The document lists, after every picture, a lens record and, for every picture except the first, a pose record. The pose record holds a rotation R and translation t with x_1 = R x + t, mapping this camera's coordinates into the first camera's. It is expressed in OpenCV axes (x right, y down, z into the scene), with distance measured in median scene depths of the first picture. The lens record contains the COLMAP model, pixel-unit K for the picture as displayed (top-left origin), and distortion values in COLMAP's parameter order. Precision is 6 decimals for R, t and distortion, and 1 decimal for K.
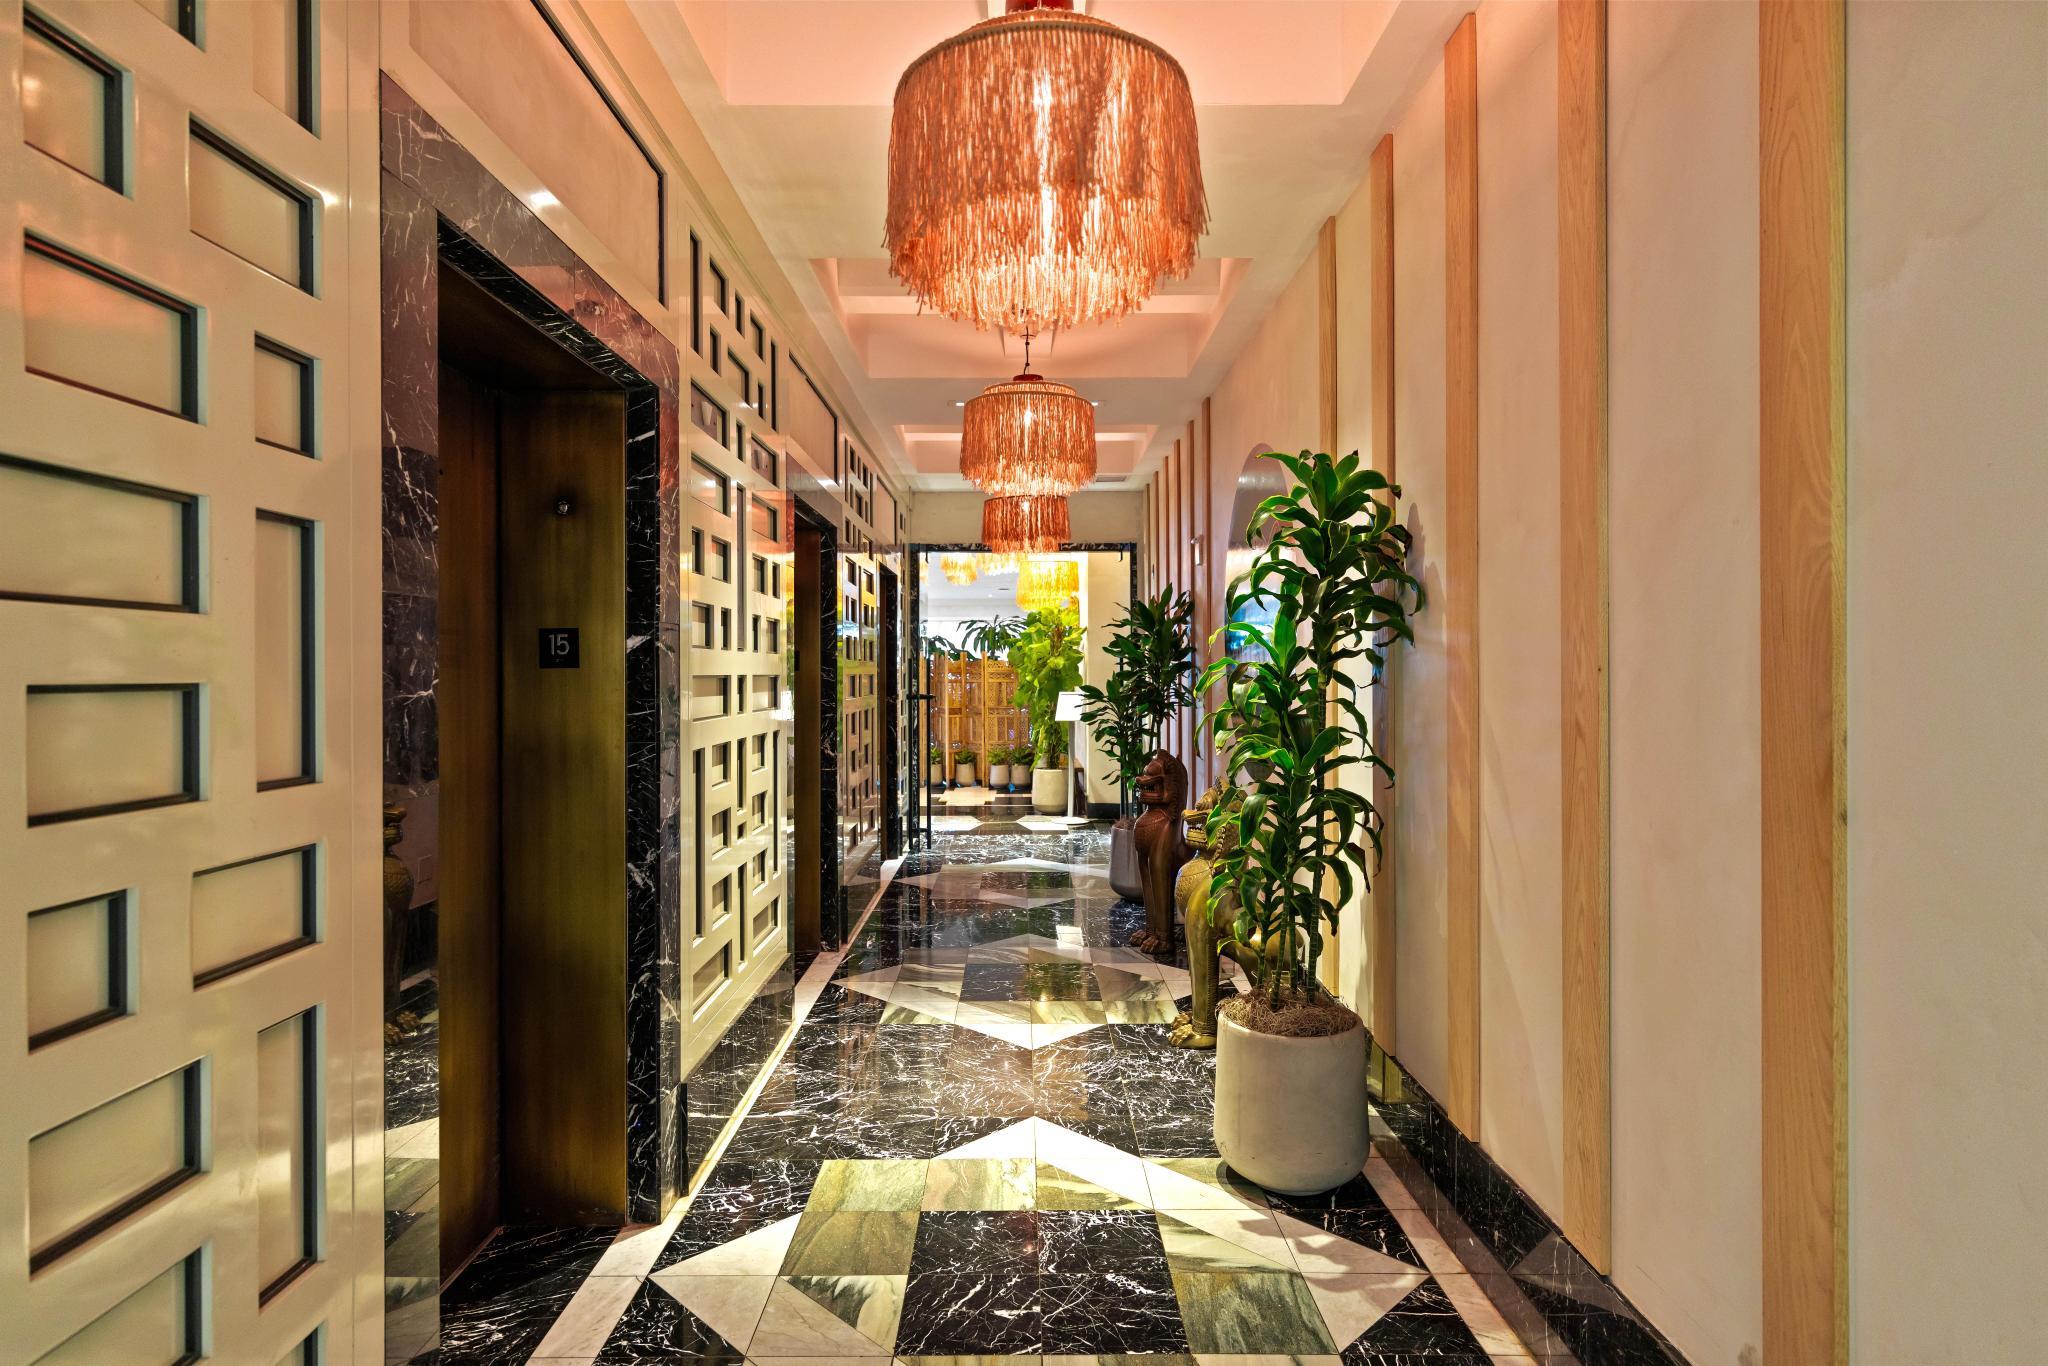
lens RADIAL K [[1097.1, 0, 1024.0], [0, 1097.1, 683.0], [0, 0, 1]] dist [-0.001240, -0.000070]
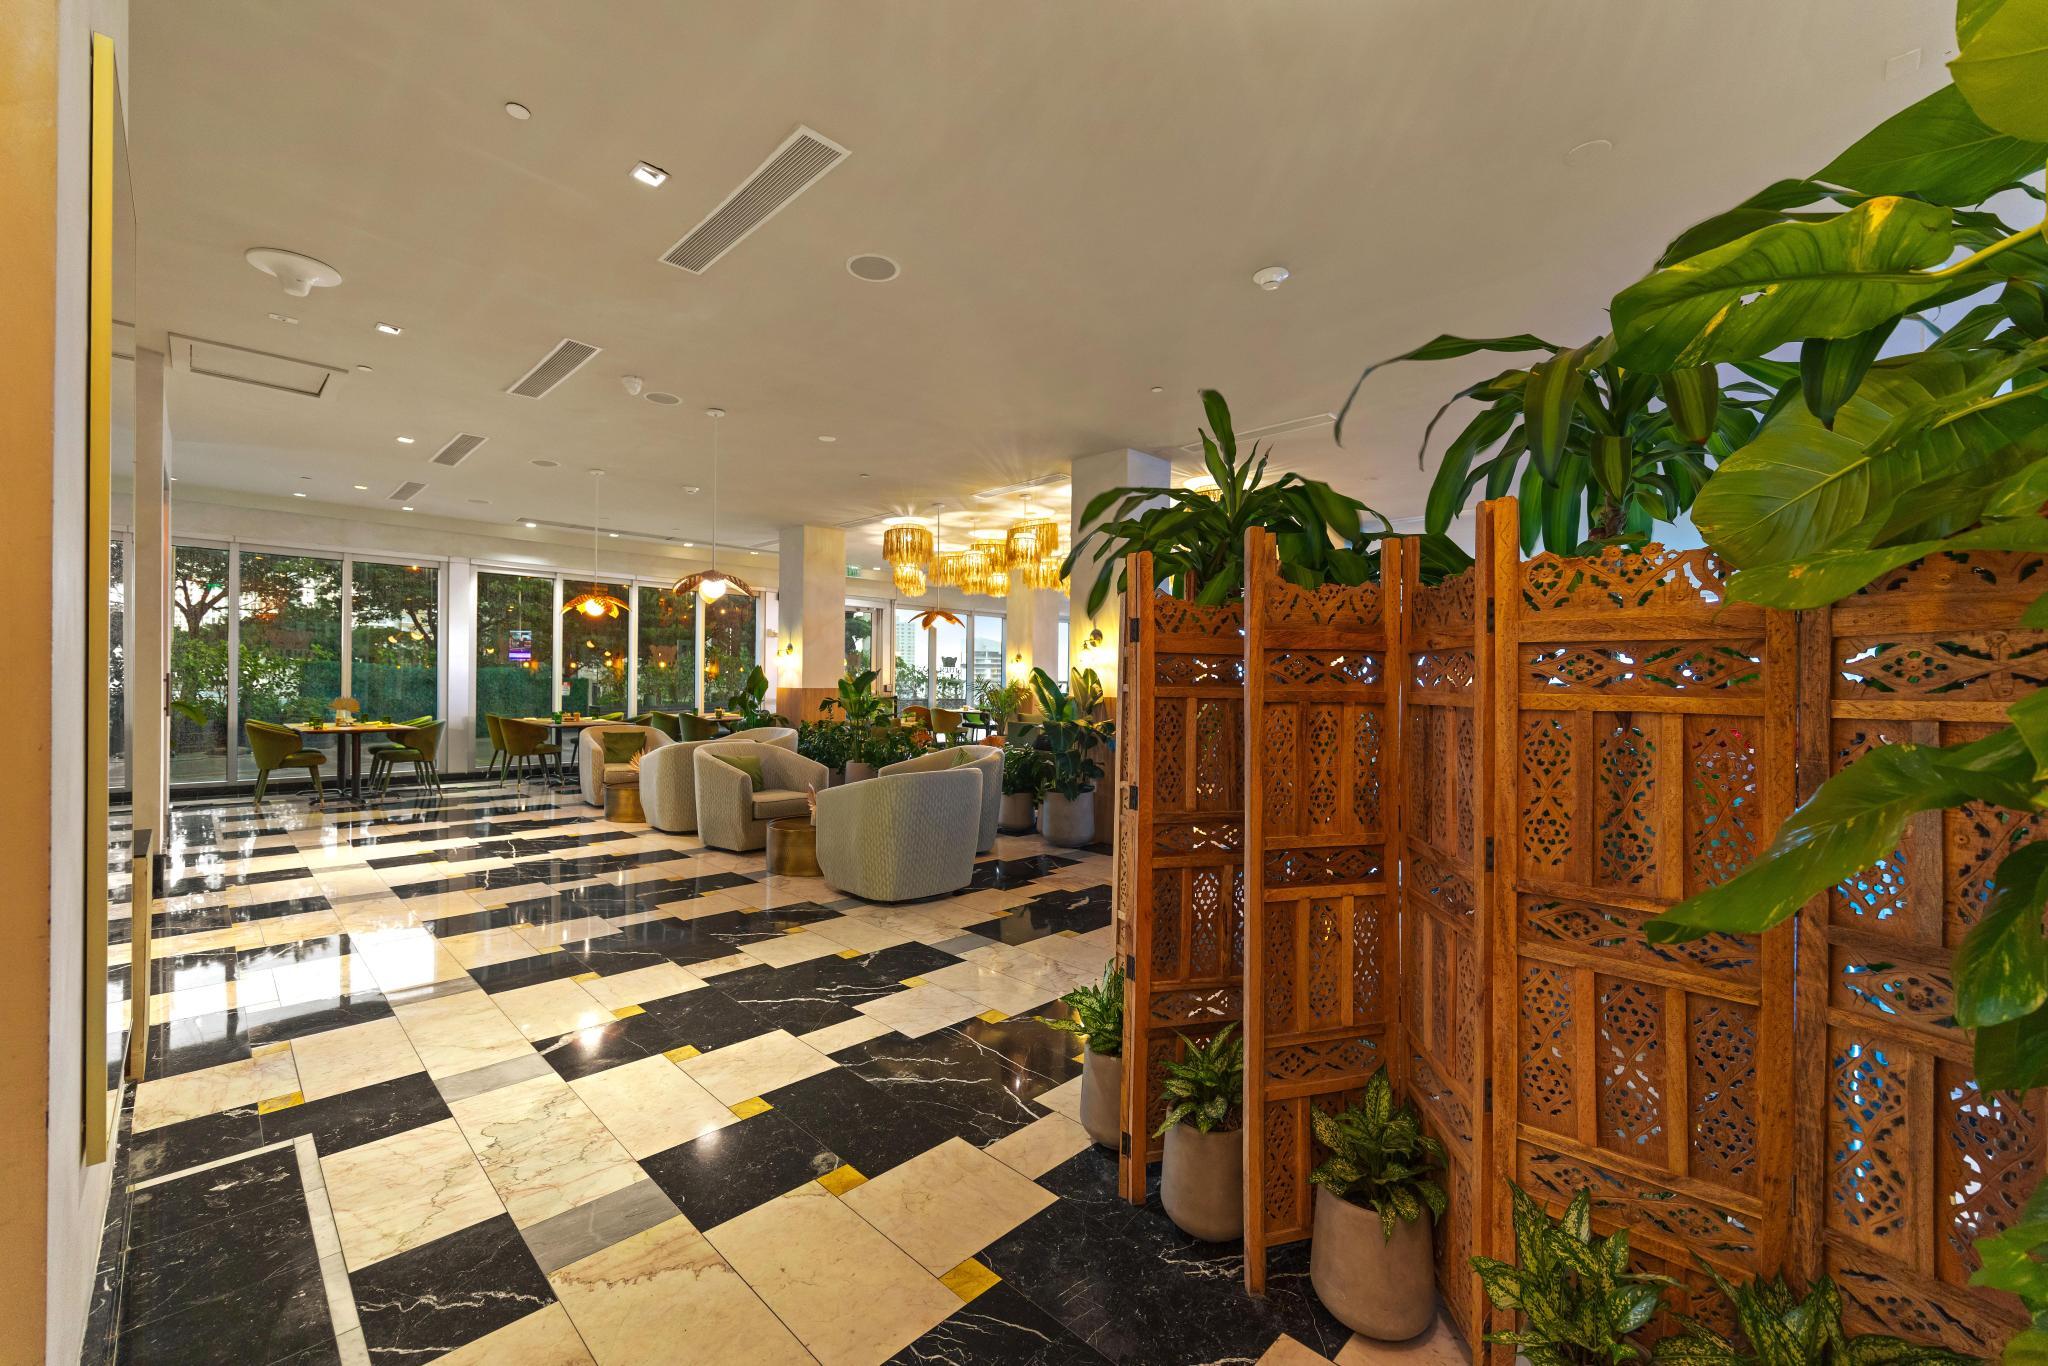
lens RADIAL K [[823.2, 0, 1024.0], [0, 823.2, 683.0], [0, 0, 1]] dist [0.000290, 0.000017]
pose [[0.707868, 0.005043, -0.706326, -0.008274], [-0.010240, 0.999943, -0.003123, -0.008915], [0.706270, 0.009443, 0.707879, 2.720376]]
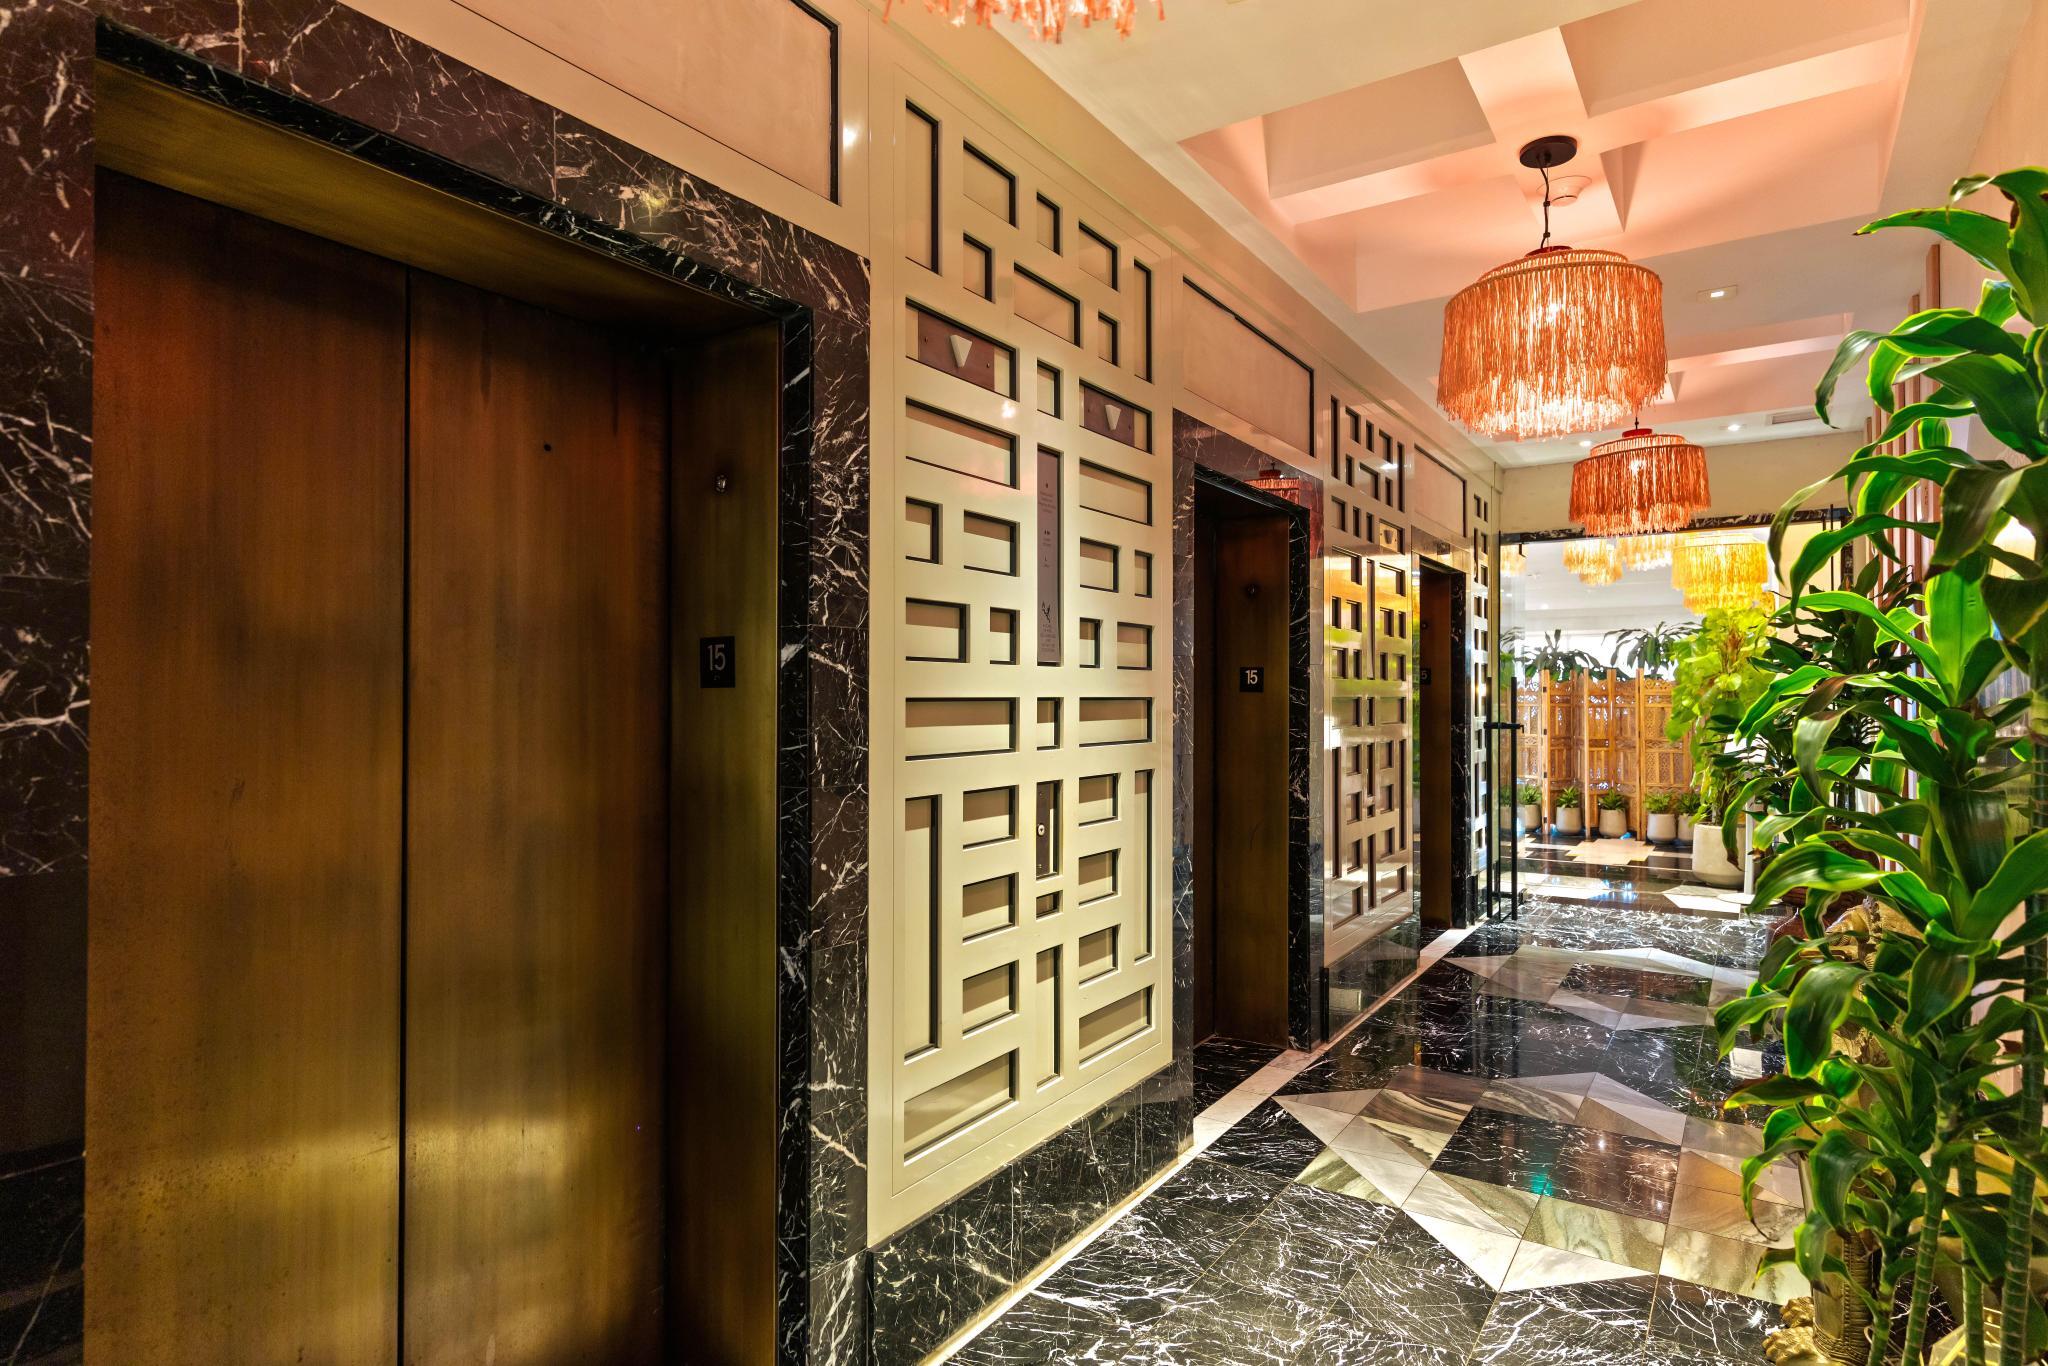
lens RADIAL K [[1103.3, 0, 1022.3], [0, 1103.3, 691.2], [0, 0, 1]] dist [-0.001607, -0.000746]
pose [[0.827923, 0.000092, -0.560842, 0.127776], [-0.007170, 0.999920, -0.010420, -0.002669], [0.560796, 0.012649, 0.827858, 0.296870]]
